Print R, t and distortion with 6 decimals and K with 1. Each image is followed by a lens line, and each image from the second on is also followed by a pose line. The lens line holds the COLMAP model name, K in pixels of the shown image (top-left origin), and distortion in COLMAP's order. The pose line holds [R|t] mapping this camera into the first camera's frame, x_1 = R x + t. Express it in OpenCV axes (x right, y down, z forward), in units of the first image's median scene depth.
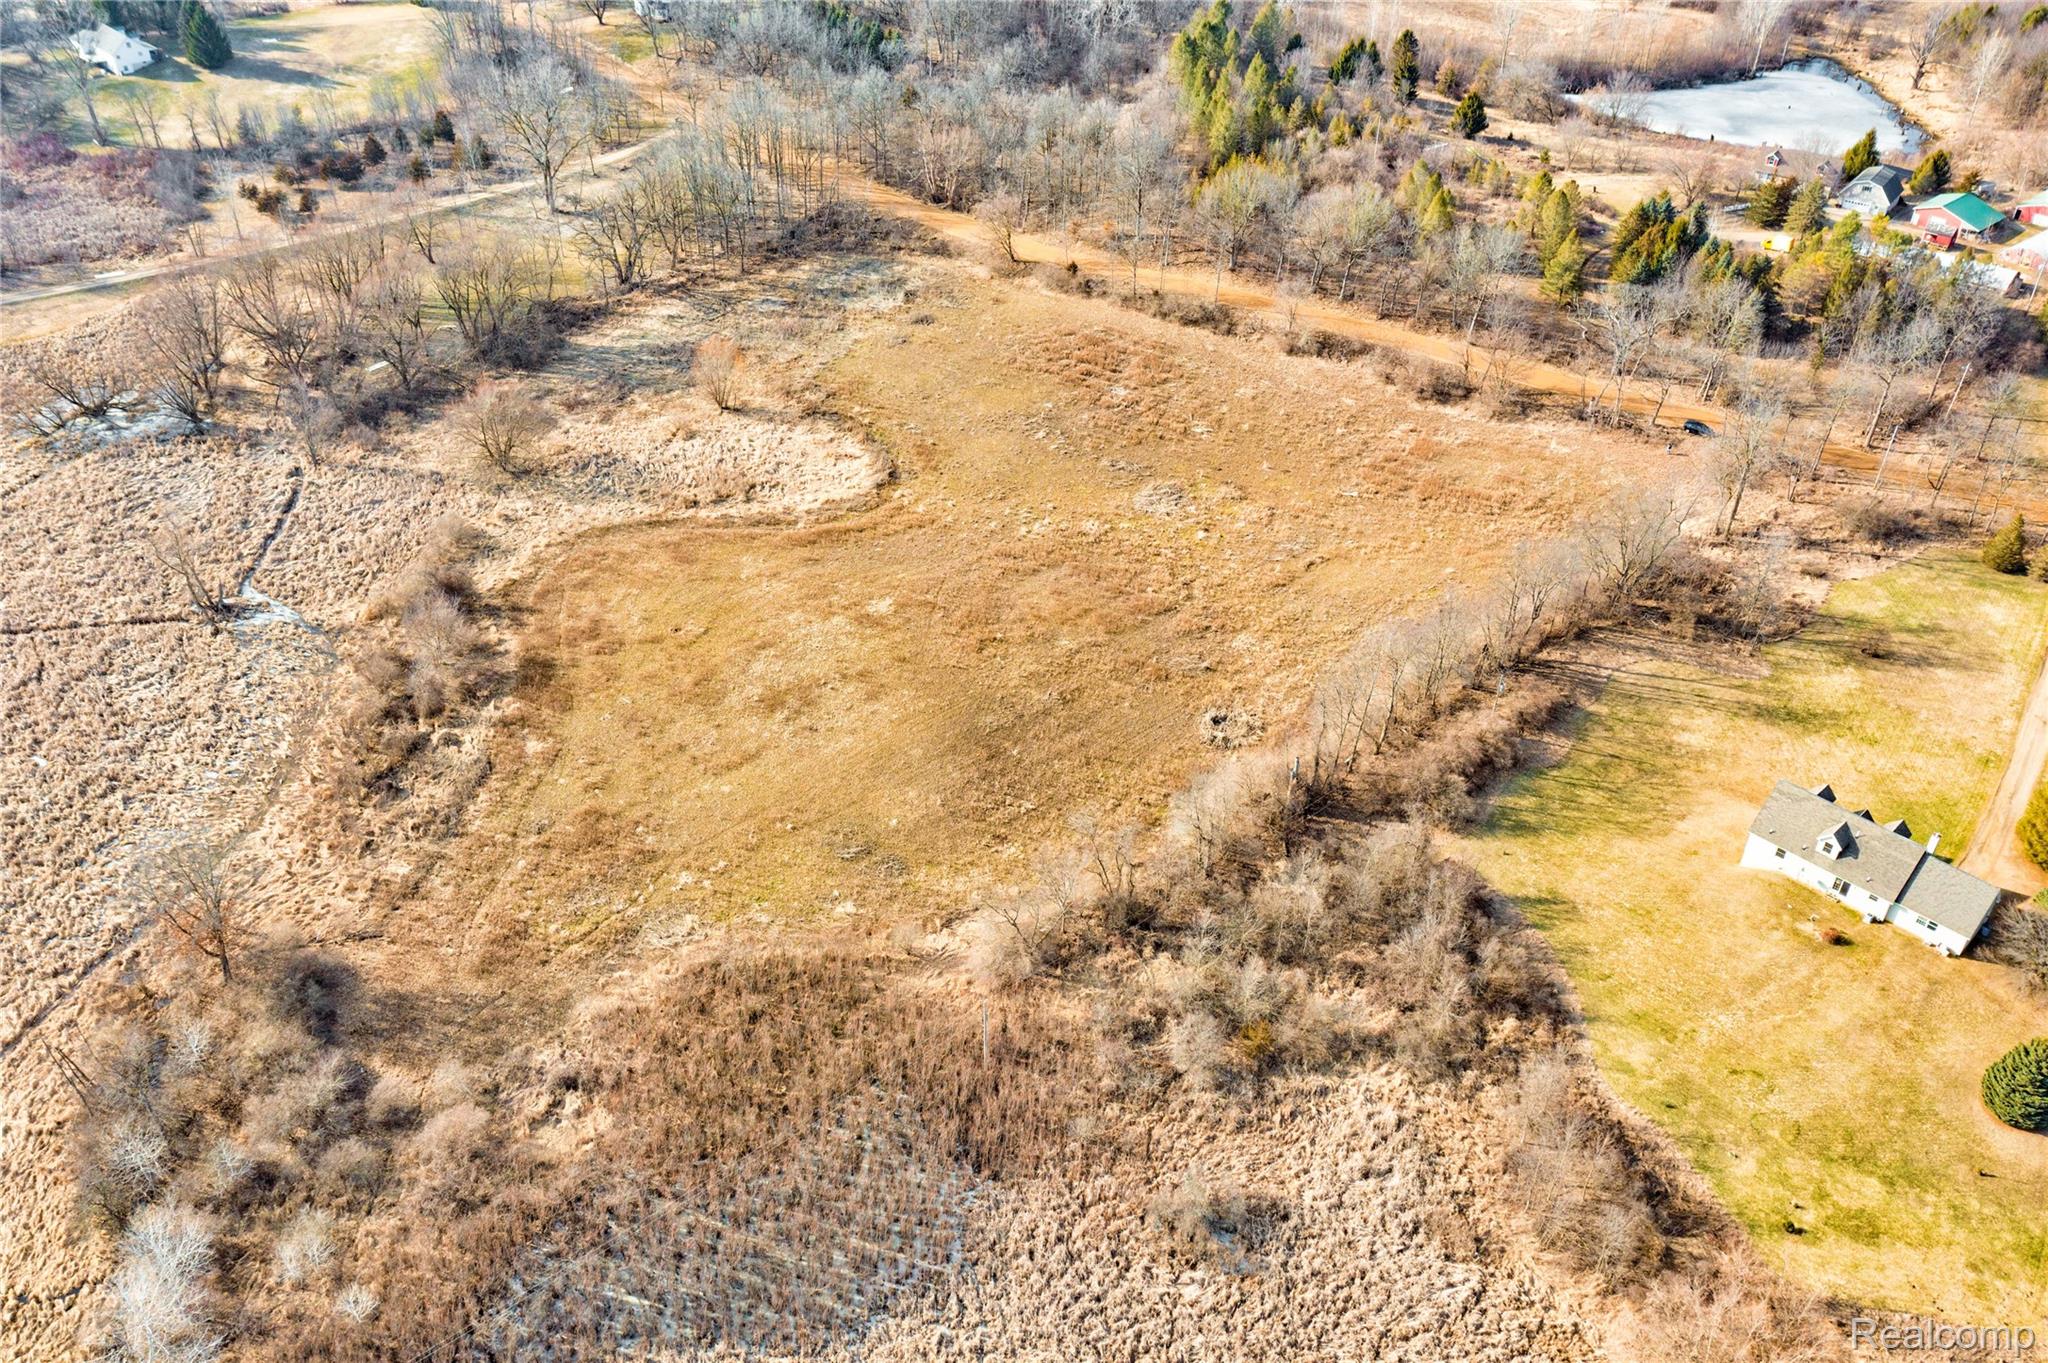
lens RADIAL K [[1624.8, 0, 1024.0], [0, 1624.8, 681.5], [0, 0, 1]] dist [0.002710, -0.003371]
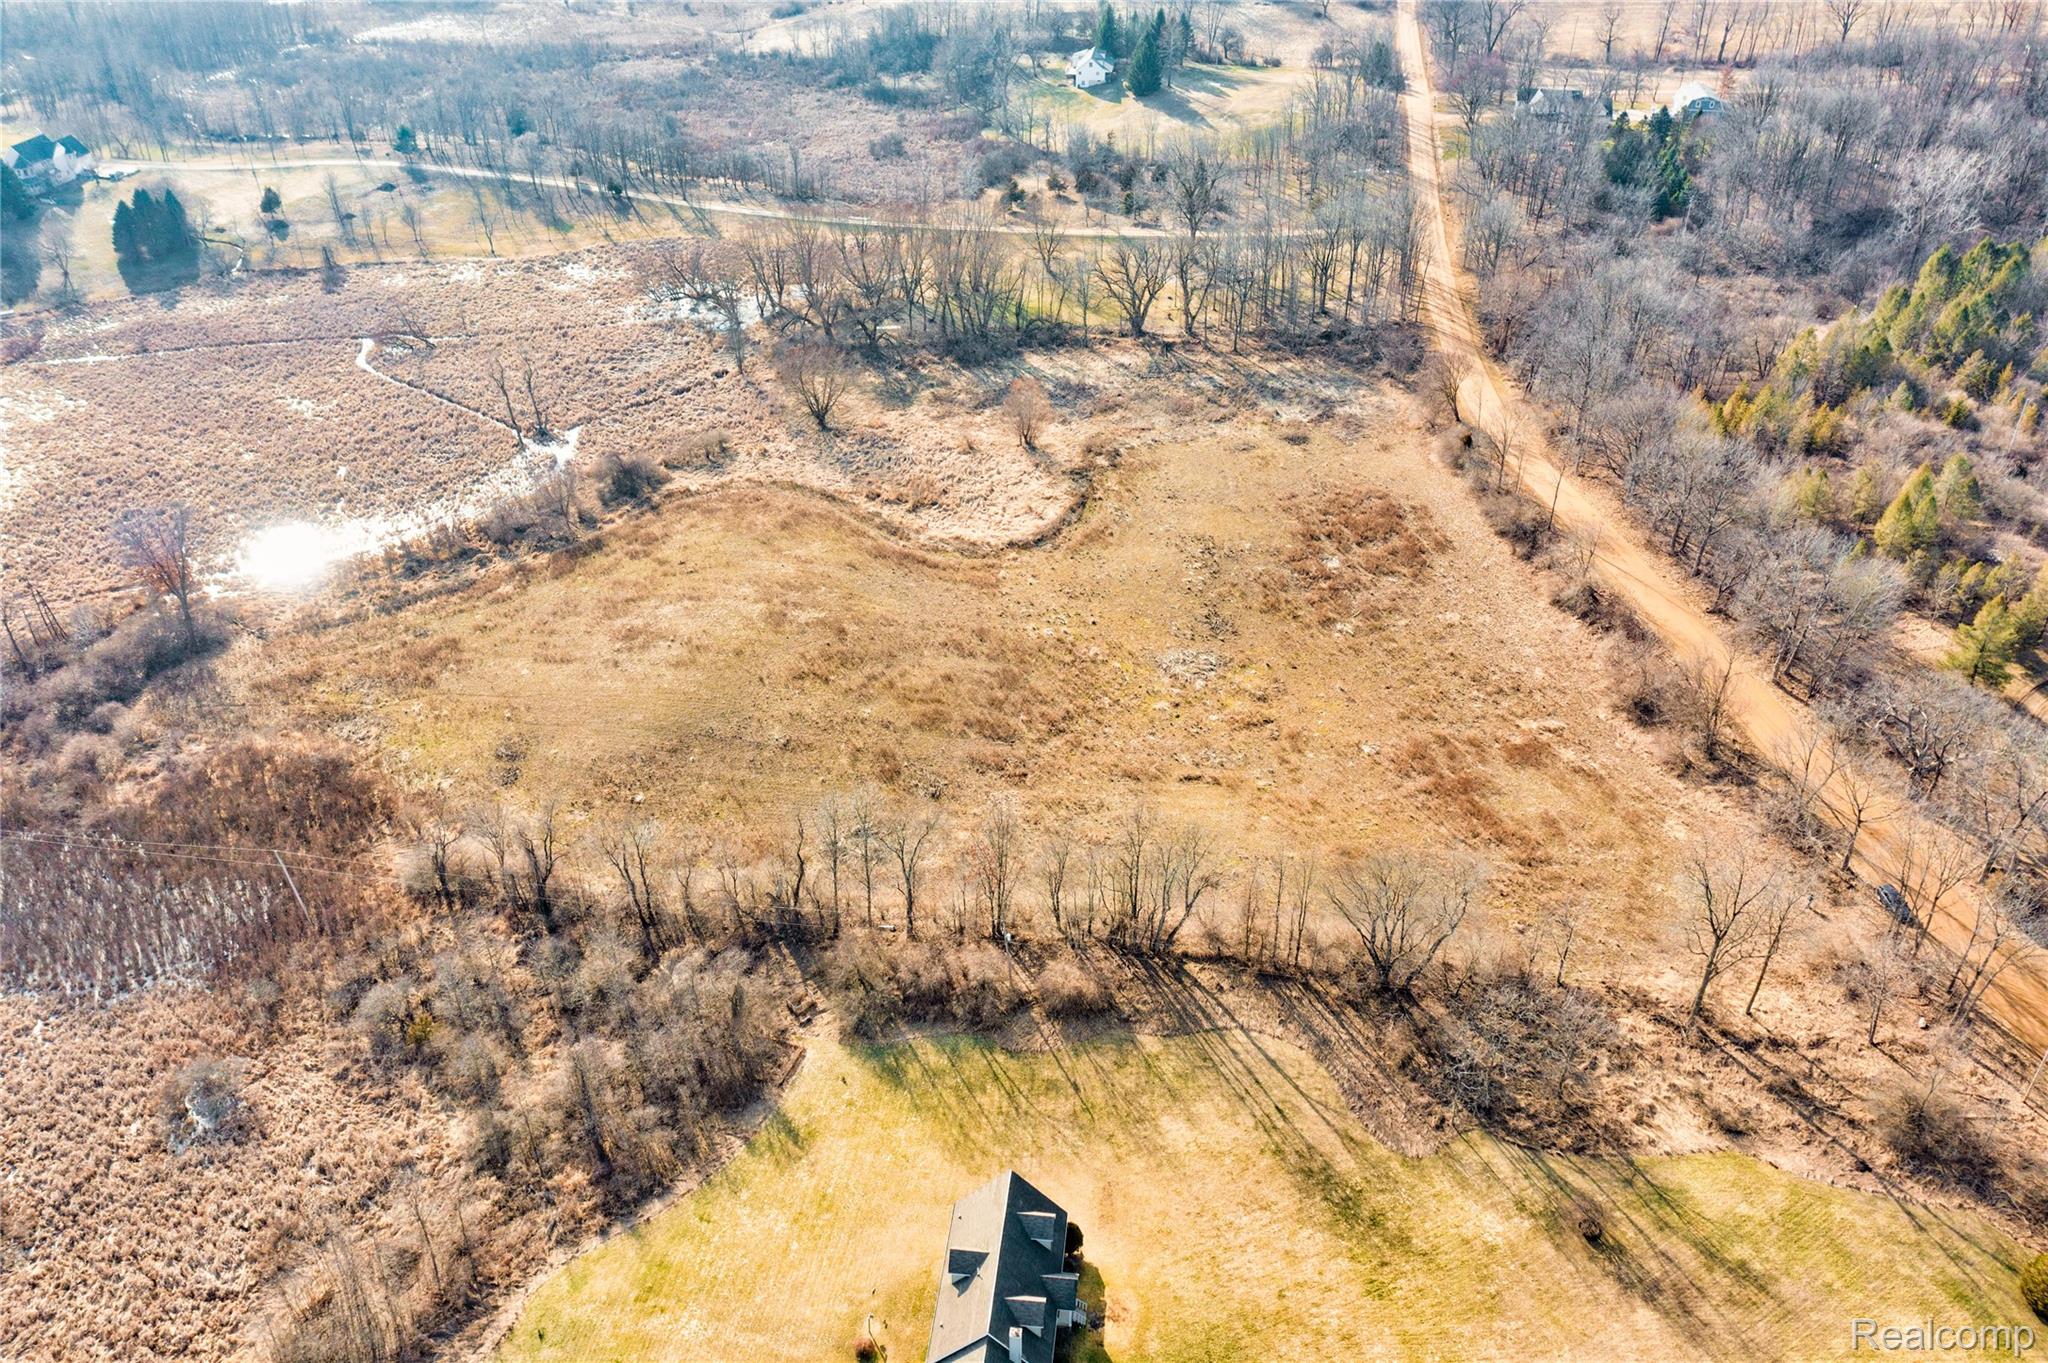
lens RADIAL K [[1599.1, 0, 1019.2], [0, 1599.1, 710.1], [0, 0, 1]] dist [-0.002959, 0.002205]
pose [[0.641464, 0.411694, -0.647327, 0.648818], [-0.434478, 0.890395, 0.135740, -0.178184], [0.632260, 0.194177, 0.750028, 0.295037]]
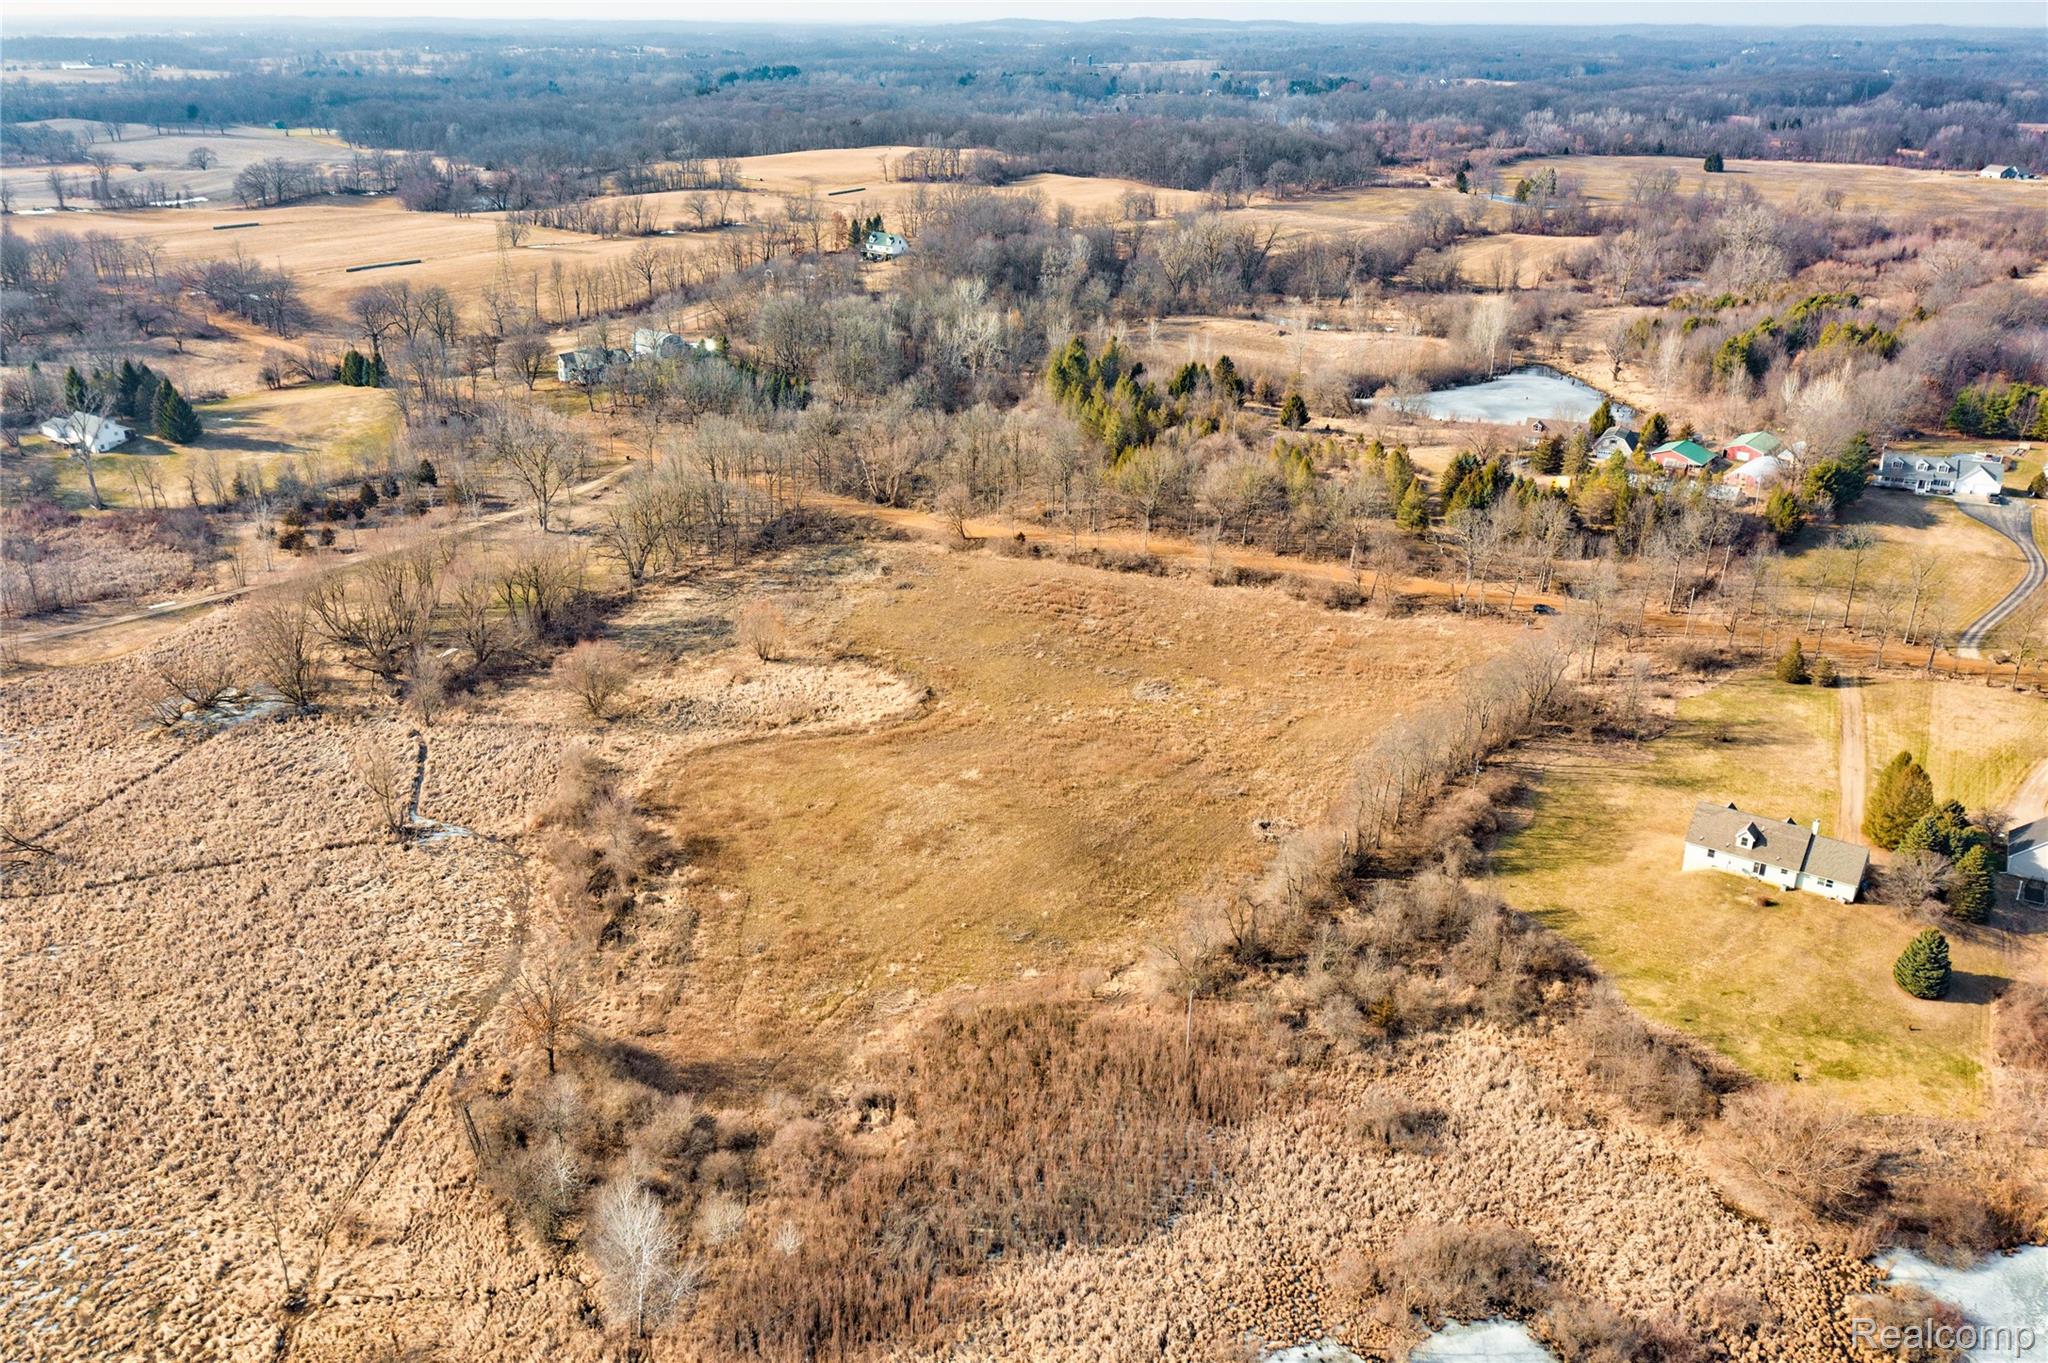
lens RADIAL K [[1635.5, 0, 1024.0], [0, 1635.5, 681.5], [0, 0, 1]] dist [-0.001491, 0.004107]
pose [[0.984157, -0.081852, 0.157277, -0.219794], [0.114504, 0.970685, -0.211329, 0.139552], [-0.135369, 0.225989, 0.964678, -0.194753]]
